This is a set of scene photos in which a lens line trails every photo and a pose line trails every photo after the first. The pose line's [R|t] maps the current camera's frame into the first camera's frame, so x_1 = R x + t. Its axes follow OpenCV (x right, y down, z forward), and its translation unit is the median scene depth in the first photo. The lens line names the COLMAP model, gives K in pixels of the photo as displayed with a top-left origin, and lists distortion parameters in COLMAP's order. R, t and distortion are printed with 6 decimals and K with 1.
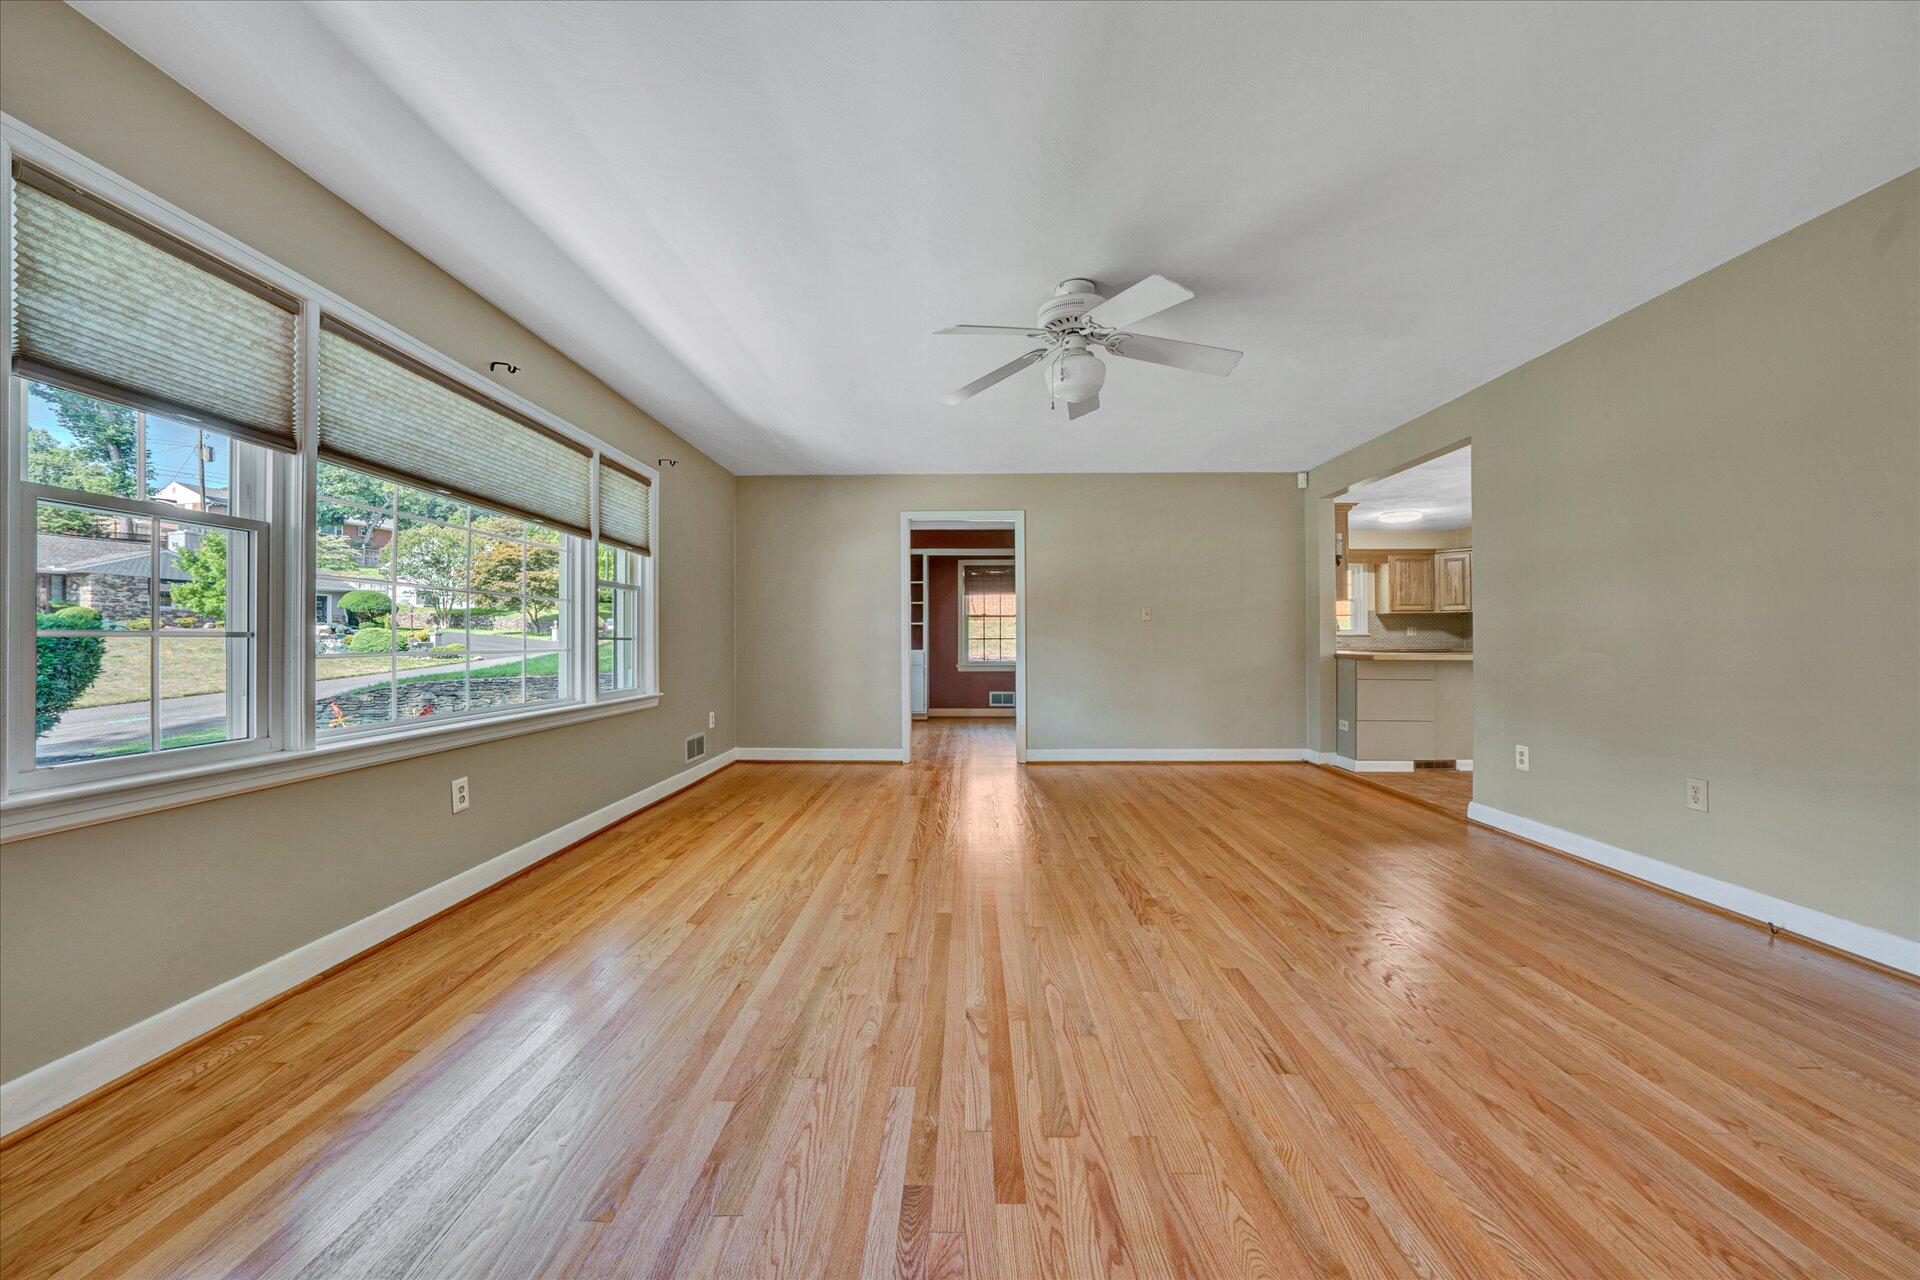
lens RADIAL K [[668.4, 0, 954.4], [0, 668.4, 639.5], [0, 0, 1]] dist [-0.030555, 0.007215]
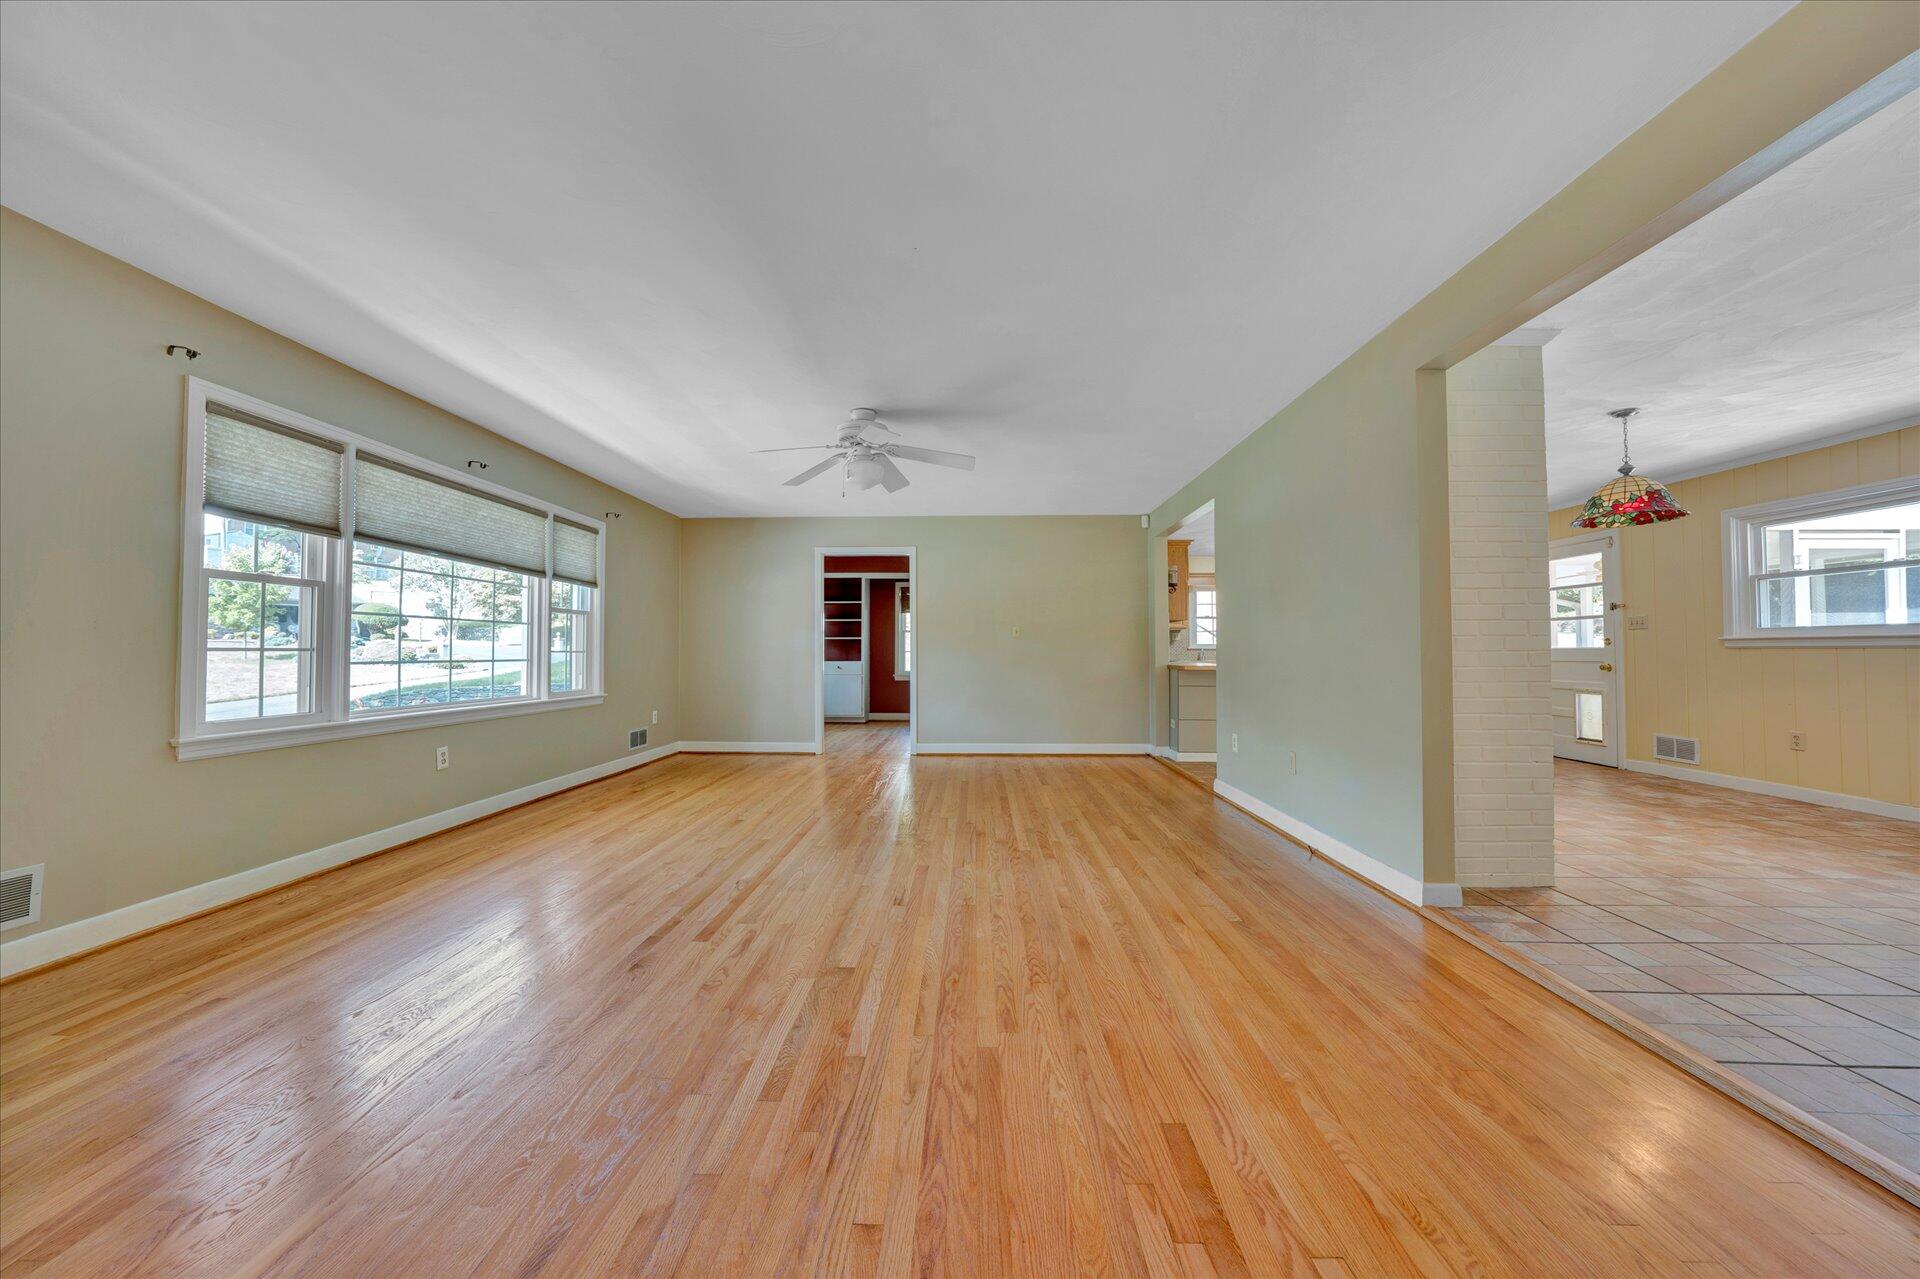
lens RADIAL K [[668.4, 0, 954.4], [0, 668.4, 639.0], [0, 0, 1]] dist [-0.030555, 0.007215]
pose [[0.999958, 0.001679, -0.009051, 0.302427], [-0.001849, 0.999822, -0.018774, -0.003455], [0.009017, 0.018790, 0.999783, -0.345507]]
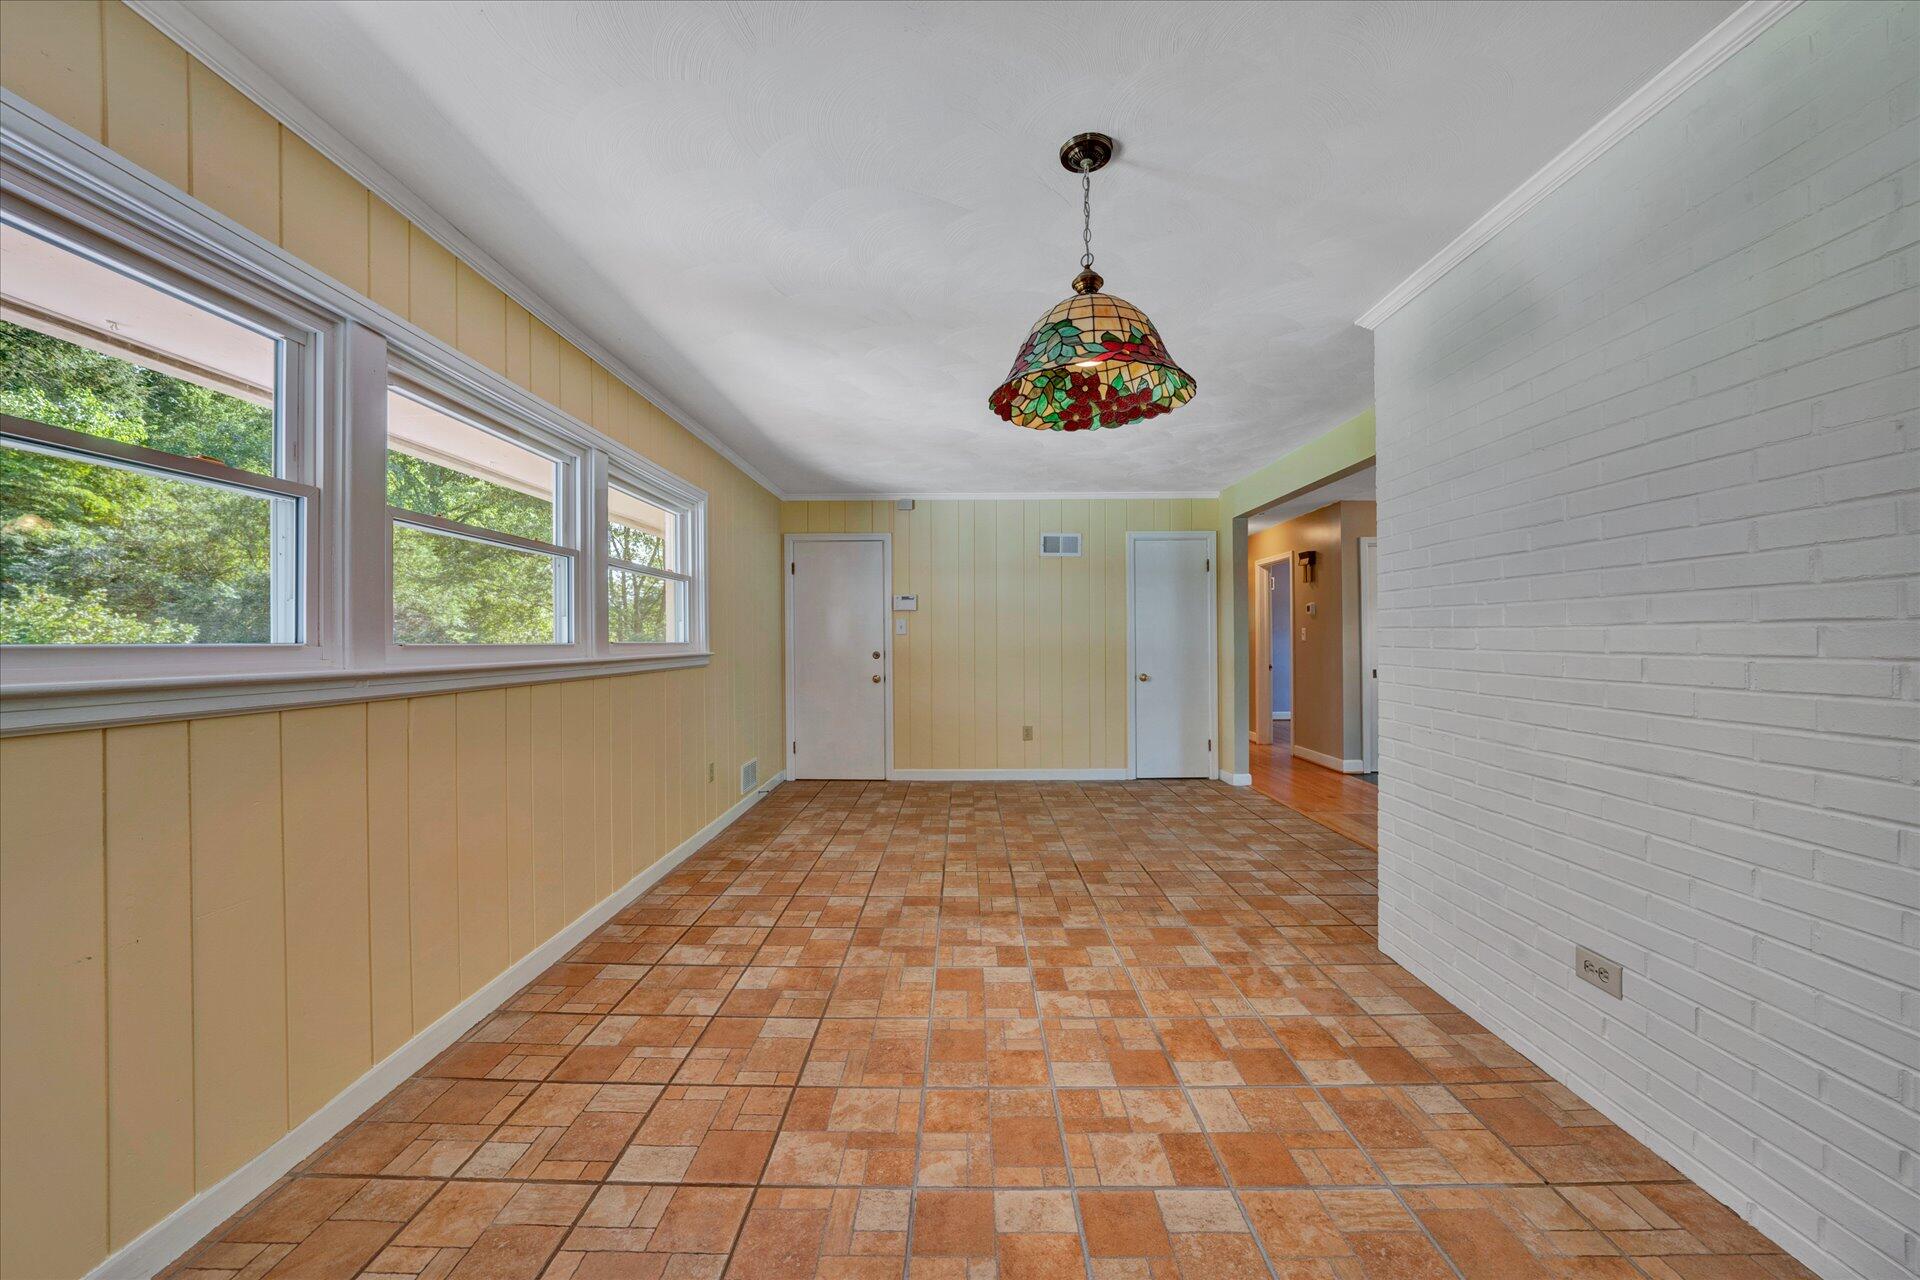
lens RADIAL K [[686.0, 0, 953.4], [0, 686.0, 596.7], [0, 0, 1]] dist [-0.012434, 0.000024]
pose [[-0.999970, 0.006846, -0.003747, 1.516014], [0.007072, 0.997932, -0.063883, -0.052741], [0.003302, -0.063908, -0.997950, 1.225950]]
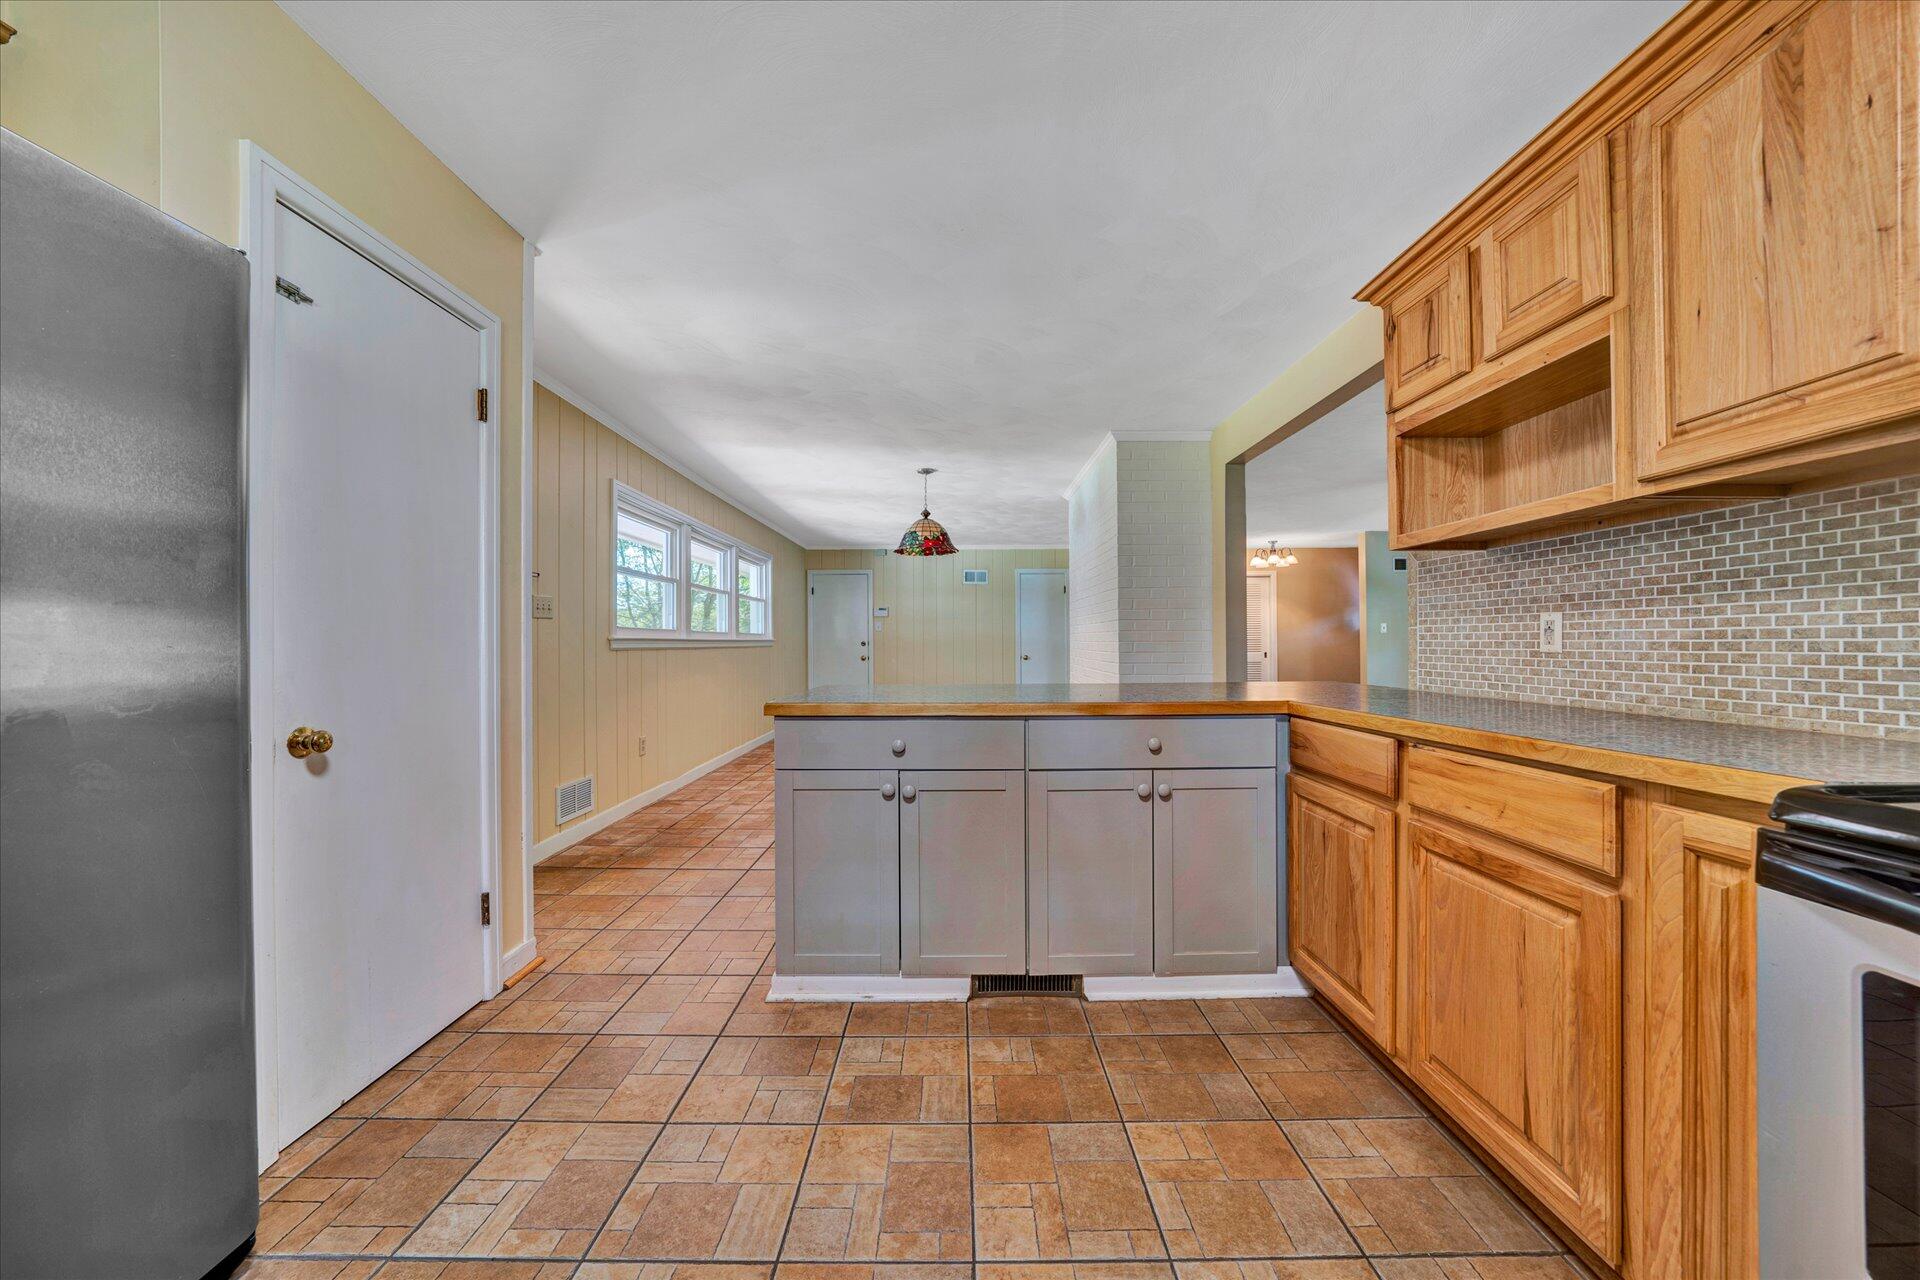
lens RADIAL K [[668.4, 0, 954.4], [0, 668.4, 639.5], [0, 0, 1]] dist [-0.030555, 0.007215]
pose [[-0.999798, 0.005448, -0.019330, 1.385331], [0.005570, 0.999965, -0.006243, -0.017244], [0.019296, -0.006349, -0.999794, 2.233190]]
